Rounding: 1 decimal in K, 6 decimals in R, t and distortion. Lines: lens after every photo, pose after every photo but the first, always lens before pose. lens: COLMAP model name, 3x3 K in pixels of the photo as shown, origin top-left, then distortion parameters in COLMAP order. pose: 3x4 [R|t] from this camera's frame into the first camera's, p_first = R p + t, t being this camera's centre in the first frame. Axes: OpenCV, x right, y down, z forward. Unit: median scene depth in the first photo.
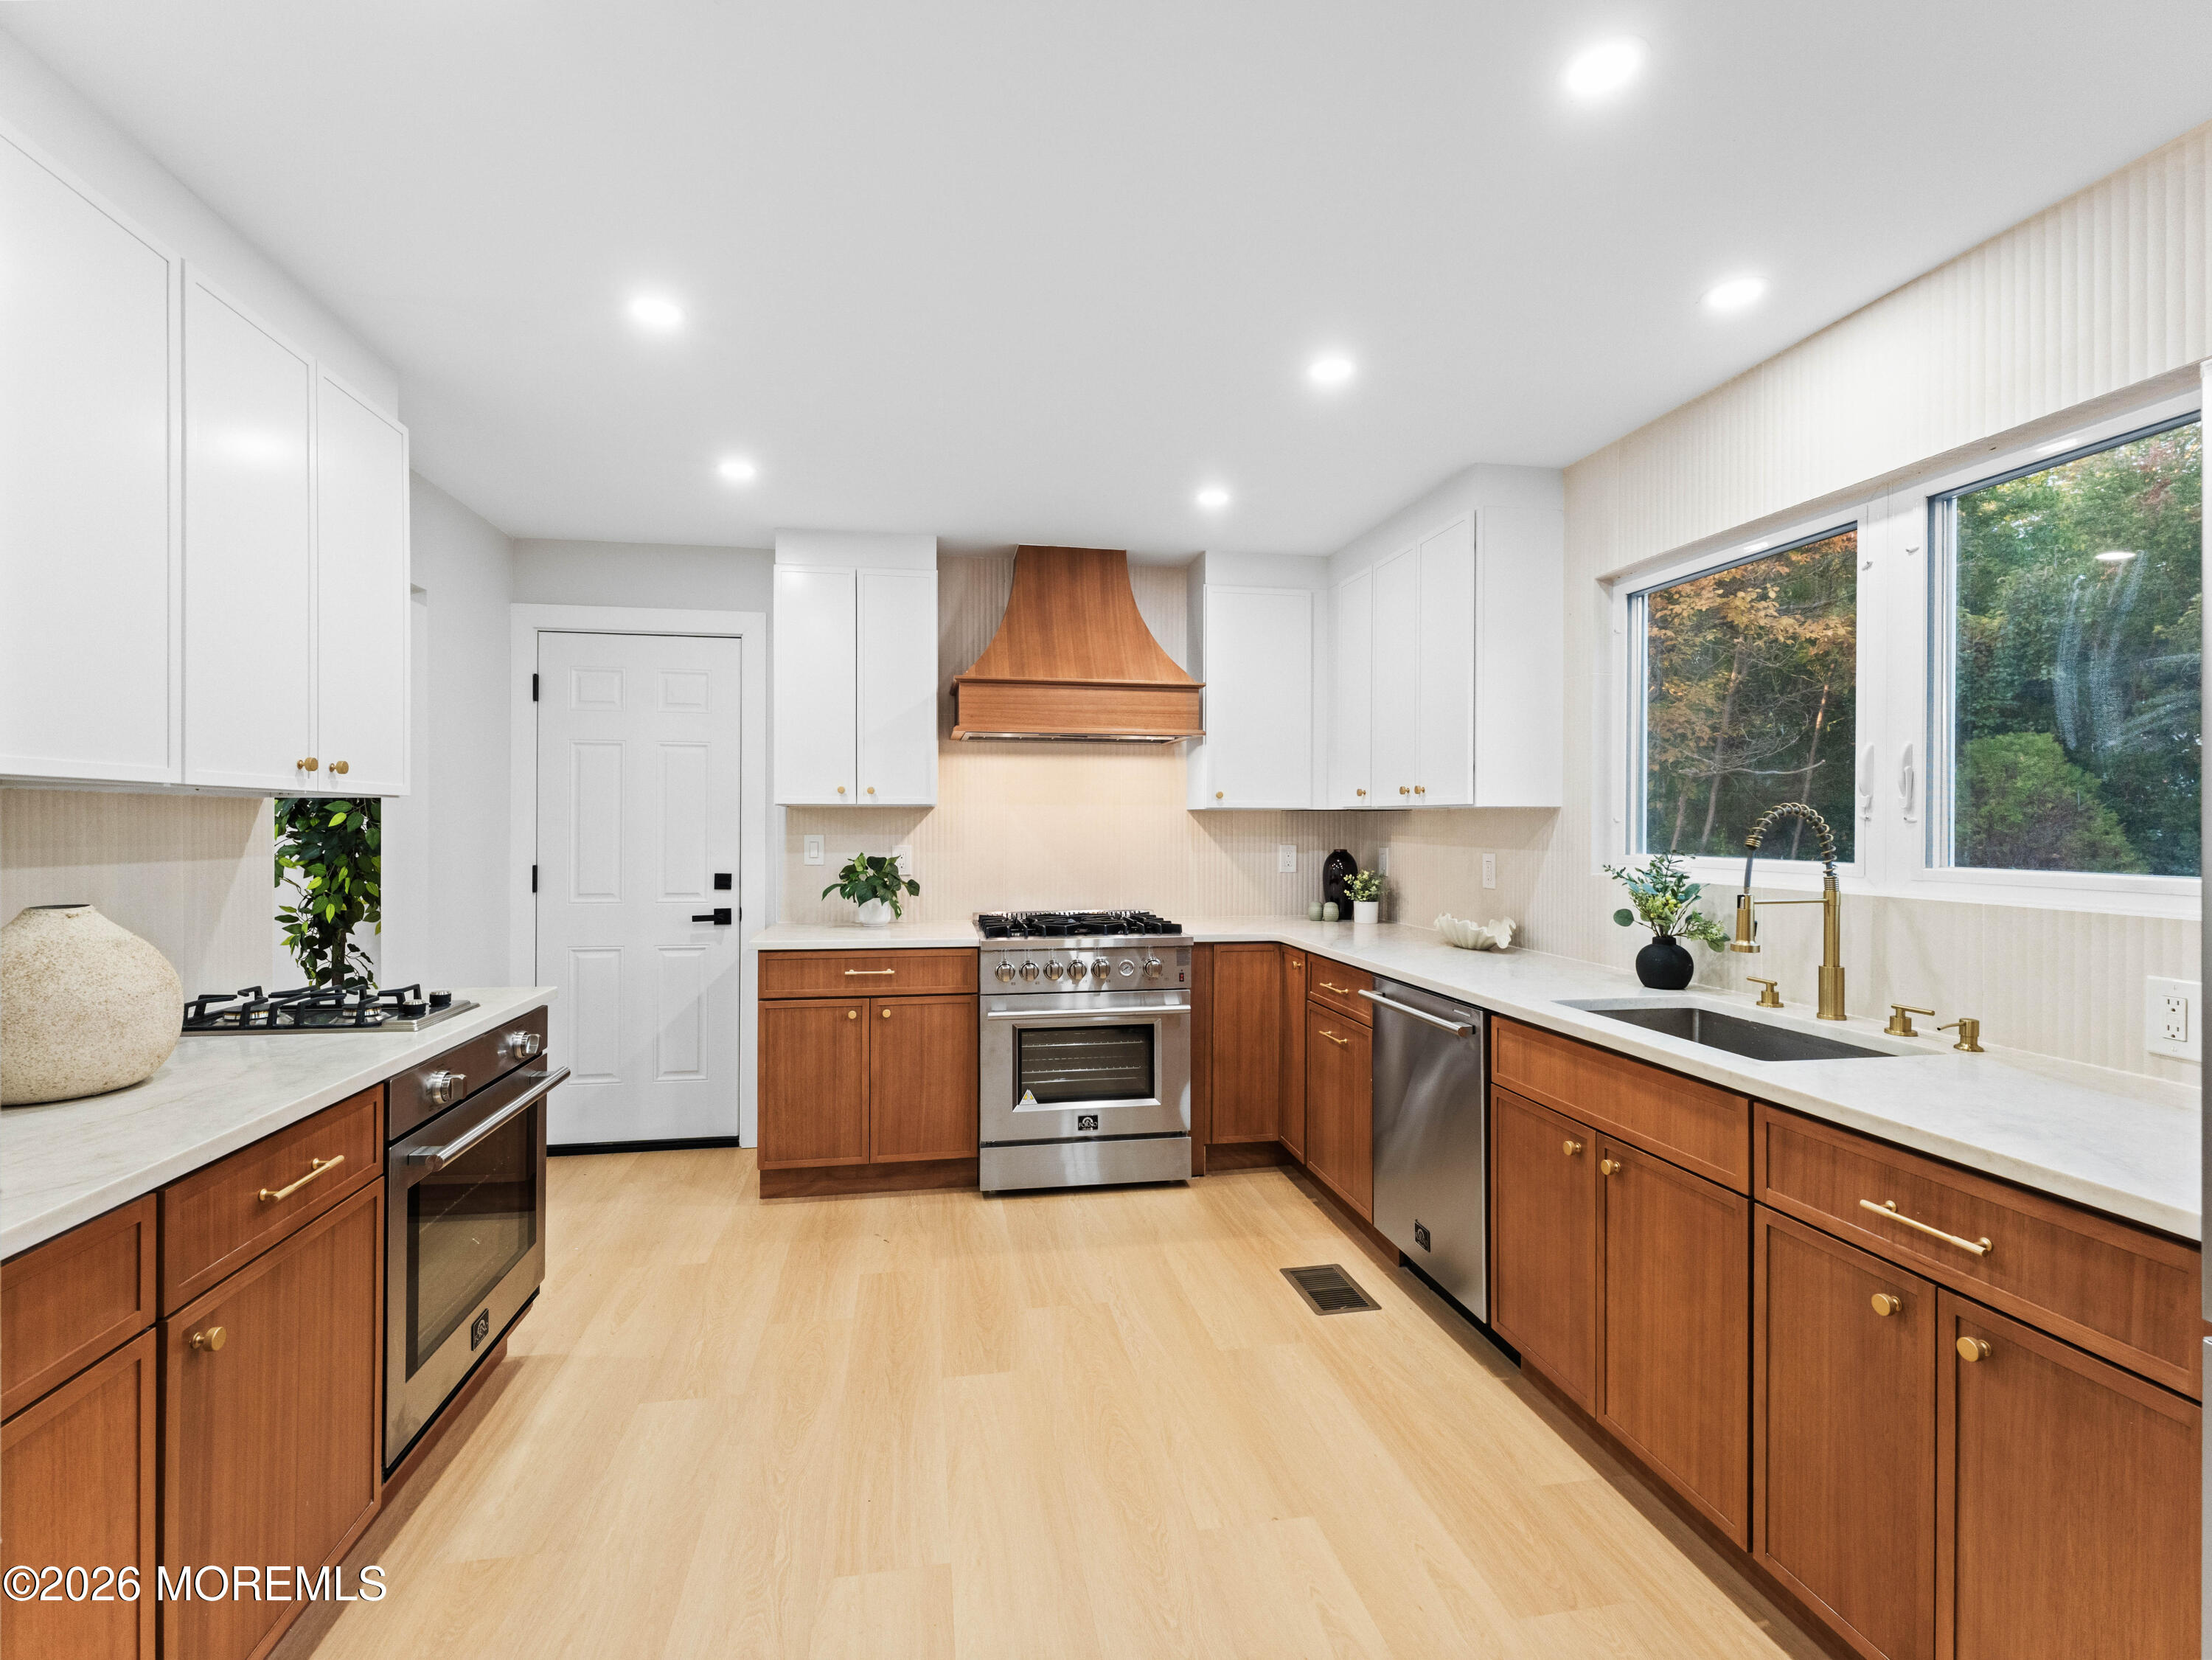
lens RADIAL K [[1002.4, 0, 1104.9], [0, 1002.4, 820.2], [0, 0, 1]] dist [0.000813, 0.000080]
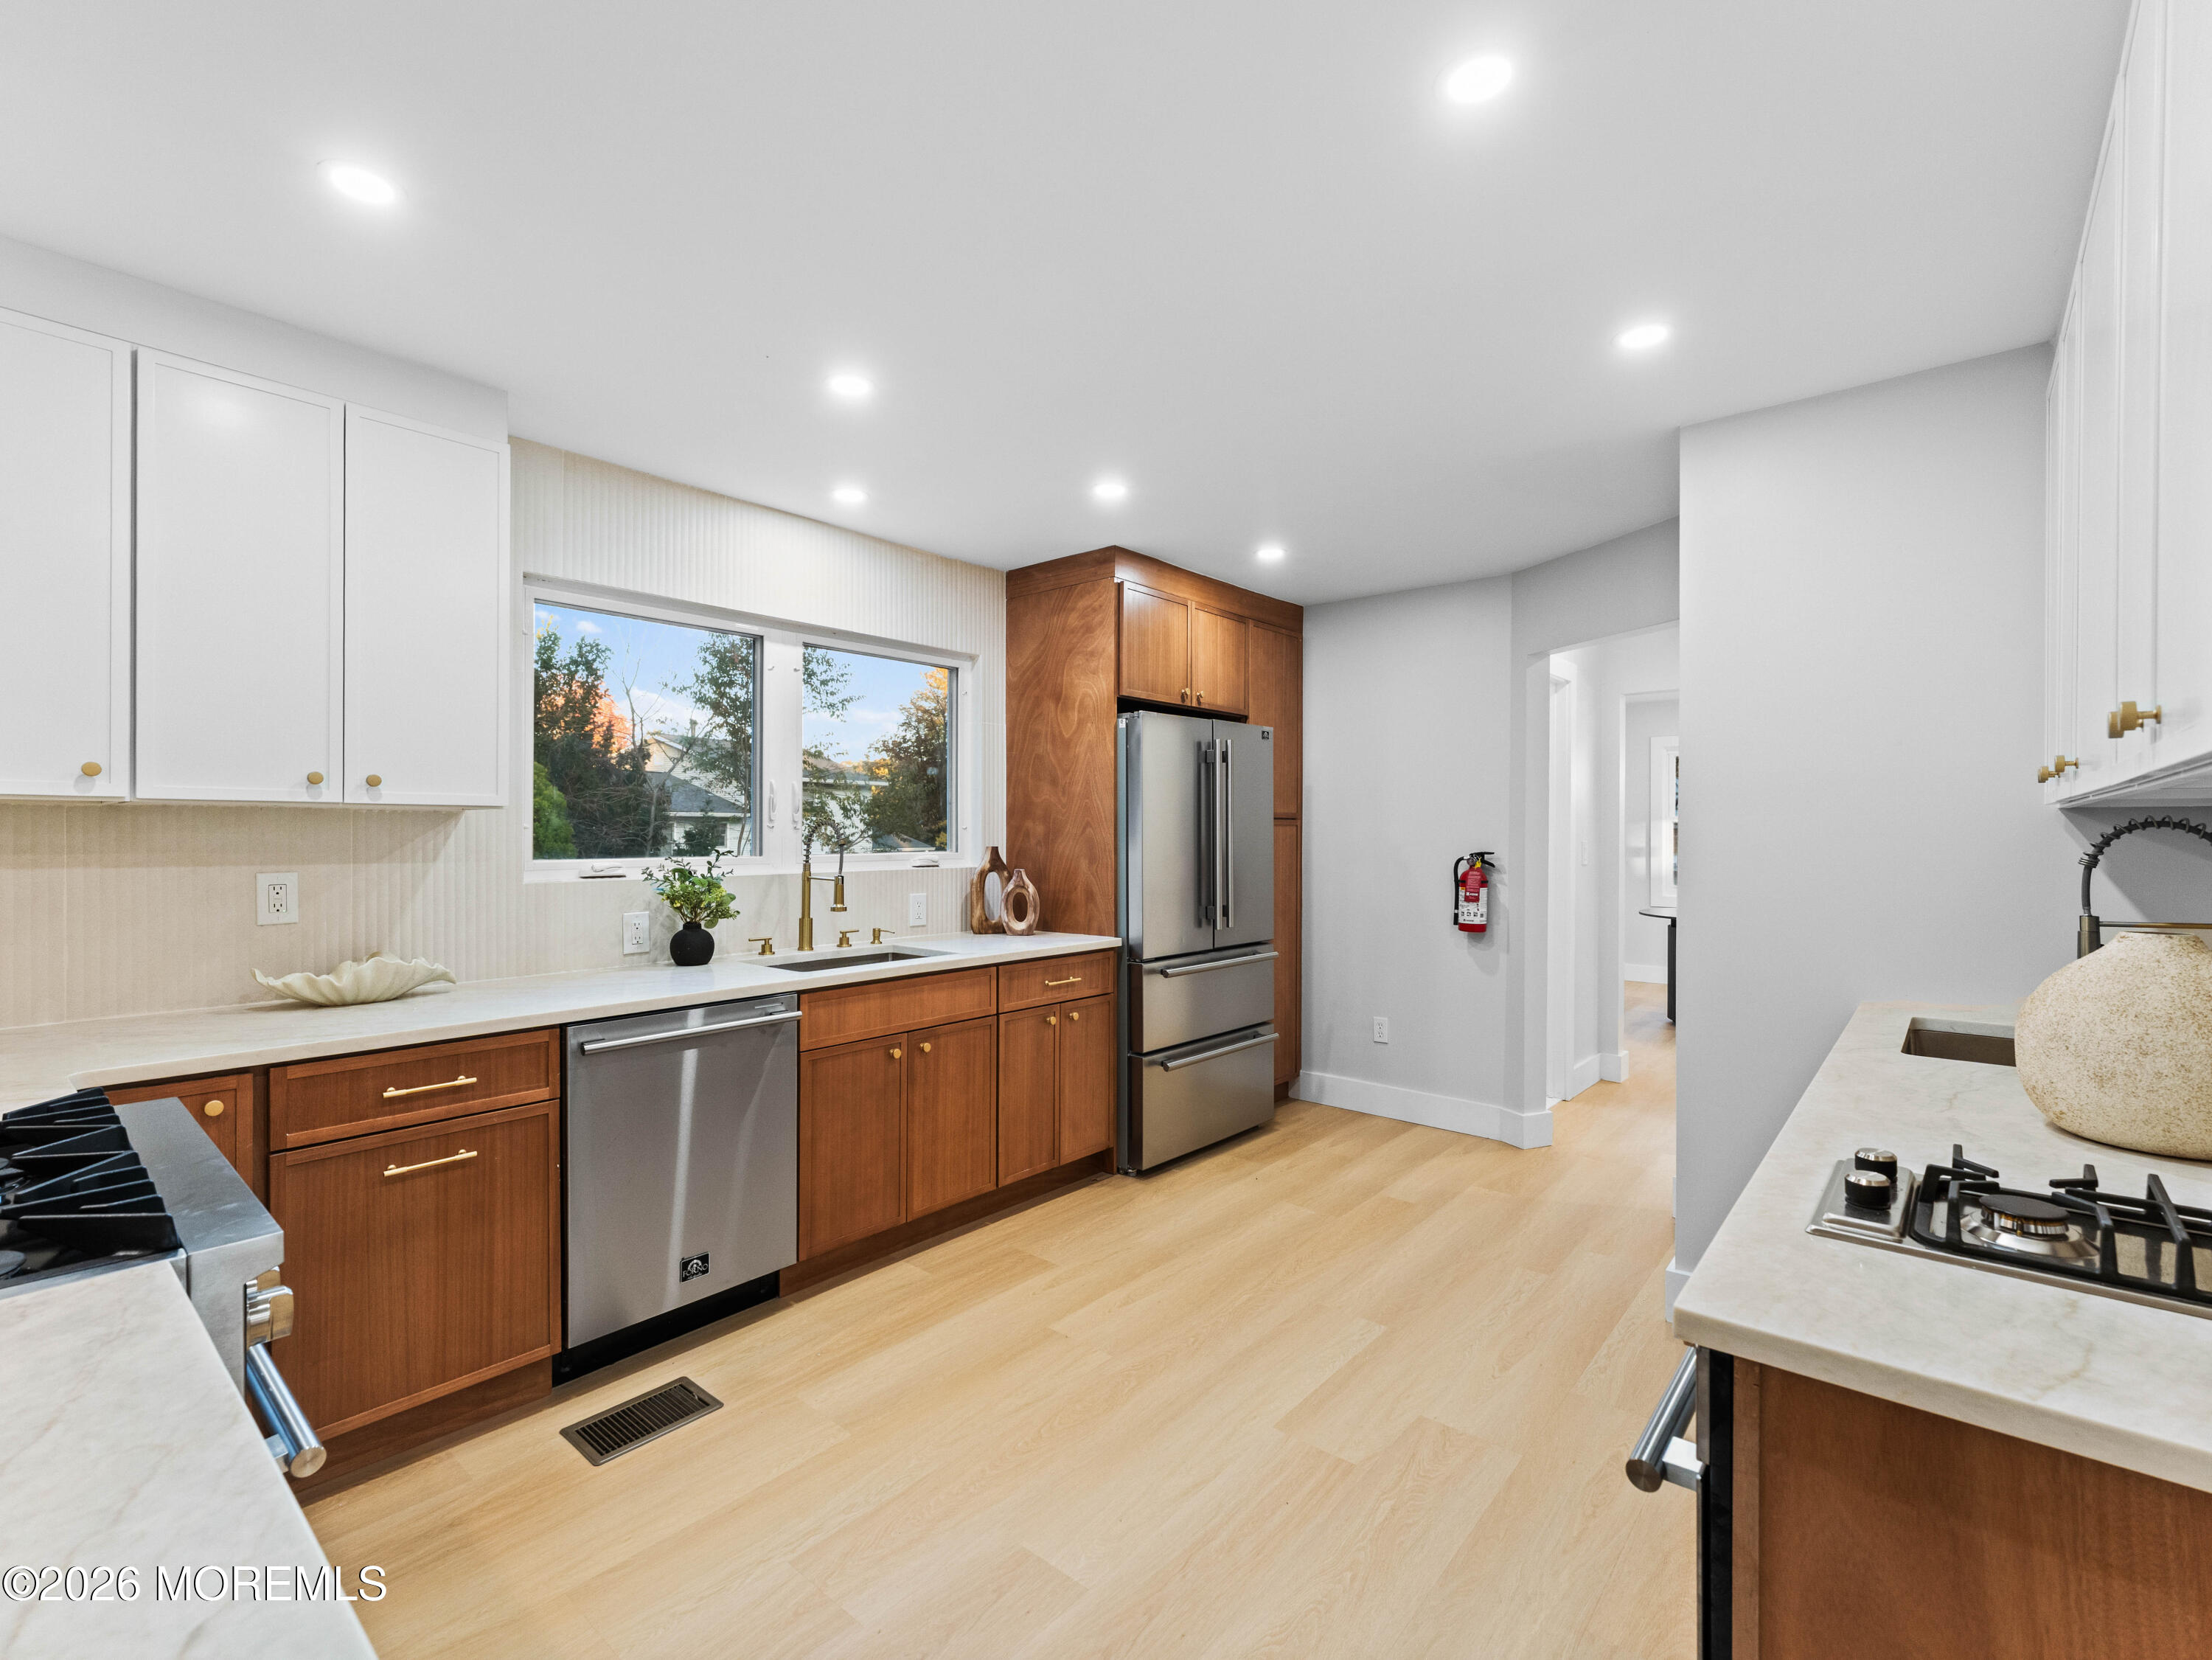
lens RADIAL K [[1002.4, 0, 1093.5], [0, 1002.4, 835.4], [0, 0, 1]] dist [0.000813, 0.000080]
pose [[-0.624109, -0.010692, 0.781264, -0.785937], [-0.006335, 0.999943, 0.008624, -0.003026], [-0.781312, 0.000433, -0.624141, 1.563449]]
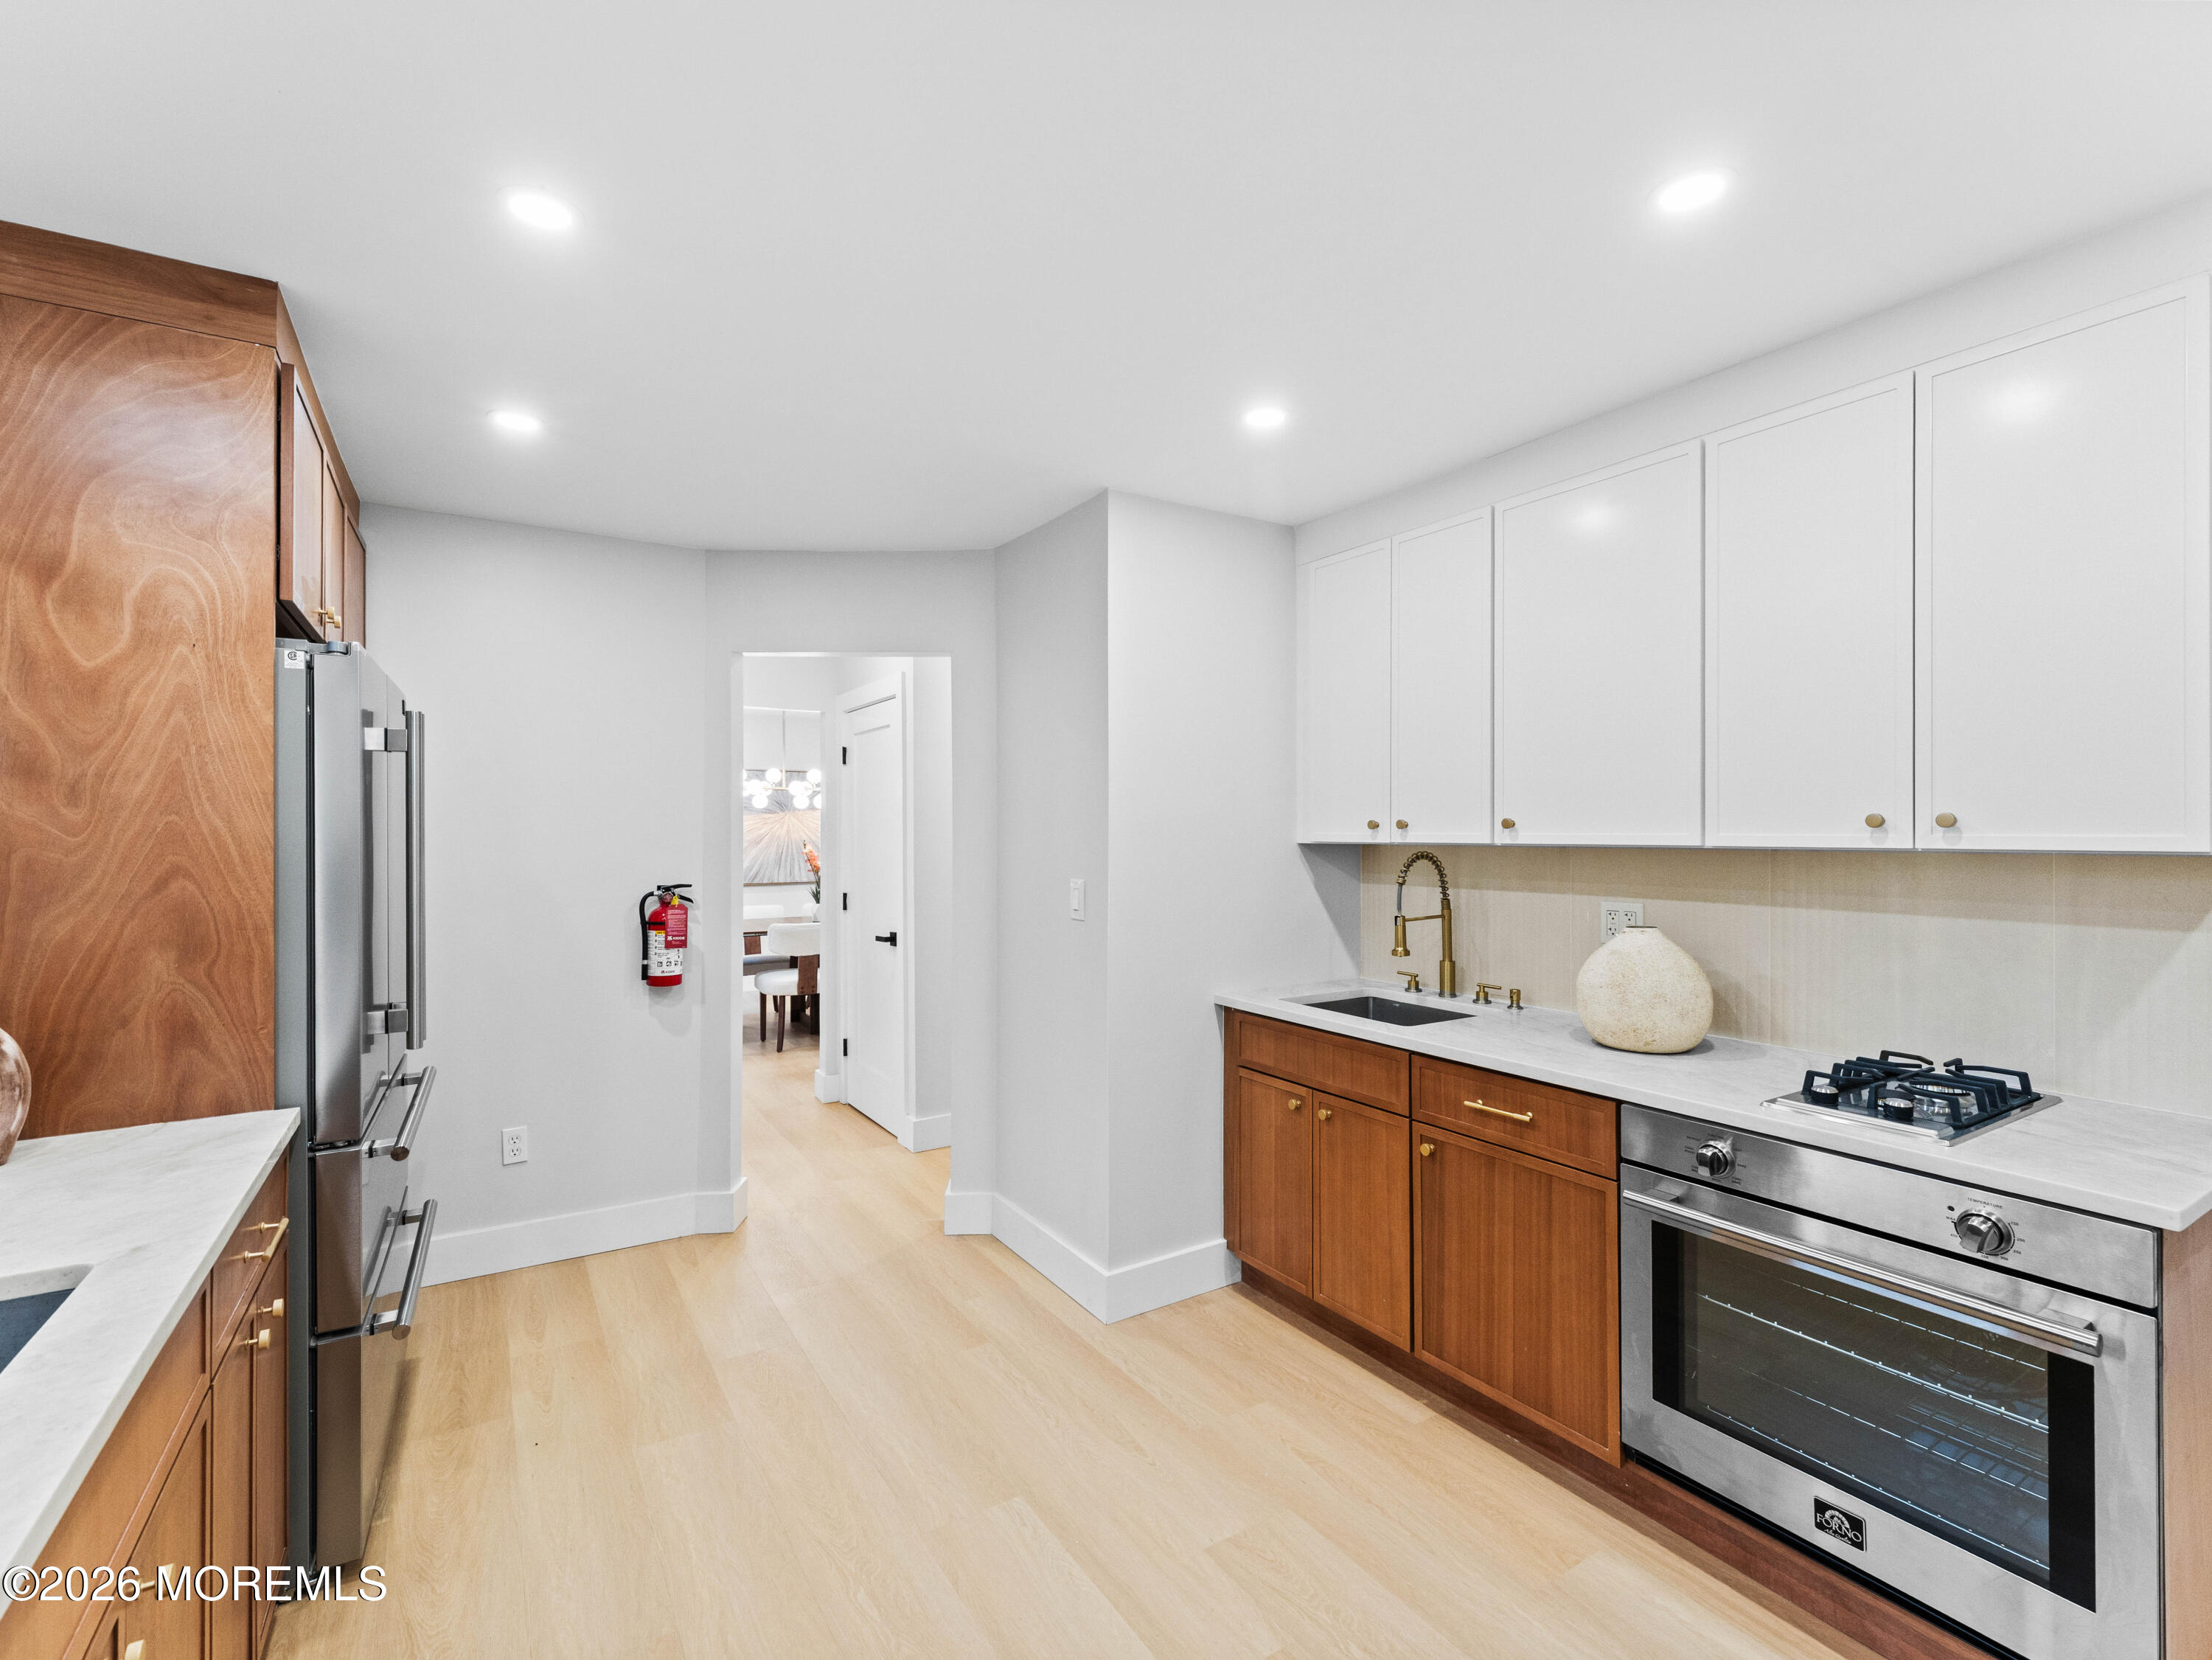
lens RADIAL K [[1002.4, 0, 1097.4], [0, 1002.4, 829.1], [0, 0, 1]] dist [0.000813, 0.000080]
pose [[-0.932248, -0.004249, -0.361795, 0.182875], [-0.002635, 0.999984, -0.004955, -0.038273], [0.361811, -0.003666, -0.932244, 1.465476]]
